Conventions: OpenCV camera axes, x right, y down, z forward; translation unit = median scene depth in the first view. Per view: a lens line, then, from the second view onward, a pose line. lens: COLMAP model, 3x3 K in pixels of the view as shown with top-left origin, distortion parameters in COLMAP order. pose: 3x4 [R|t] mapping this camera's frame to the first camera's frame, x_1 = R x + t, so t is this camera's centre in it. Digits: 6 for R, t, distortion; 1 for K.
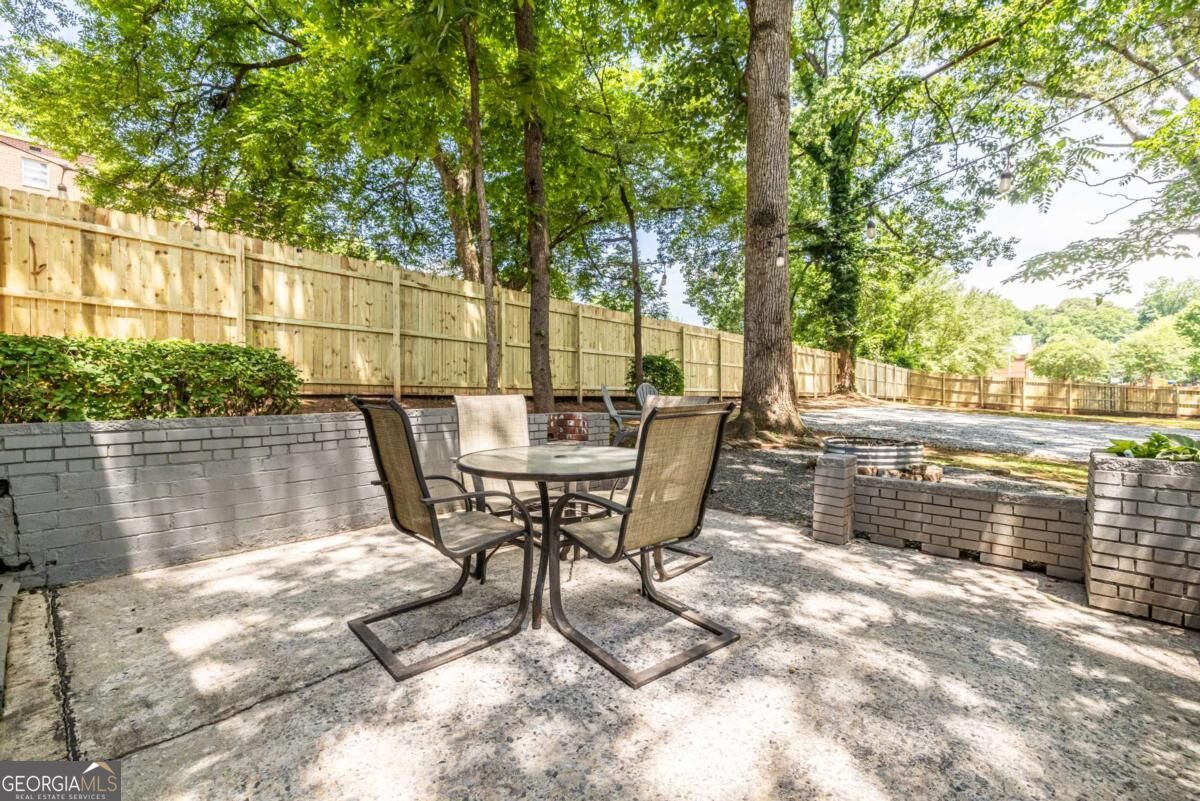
lens RADIAL K [[545.7, 0, 608.3], [0, 545.7, 394.9], [0, 0, 1]] dist [0.002577, 0.000236]
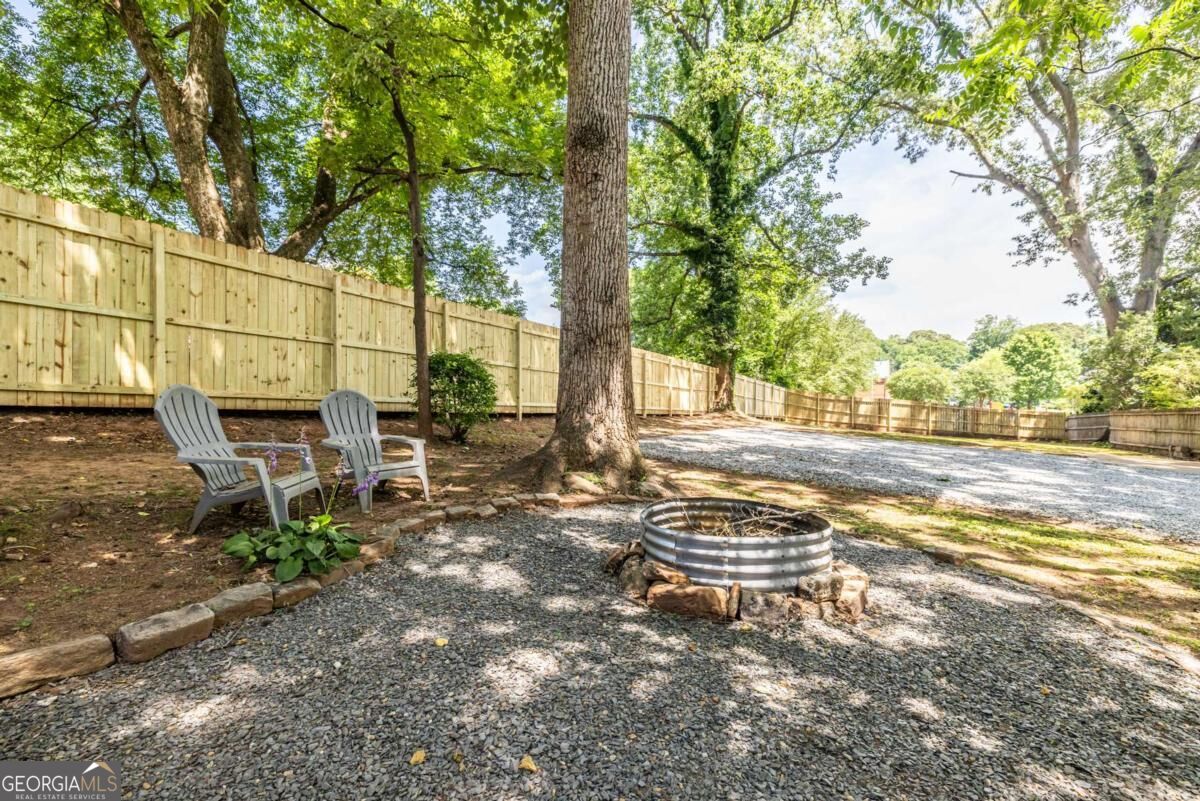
lens RADIAL K [[509.2, 0, 605.7], [0, 509.2, 406.6], [0, 0, 1]] dist [-0.001742, 0.000083]
pose [[0.985952, 0.017724, 0.166088, 0.091573], [-0.016729, 0.999833, -0.007392, -0.001737], [-0.166191, 0.004510, 0.986083, 0.177900]]
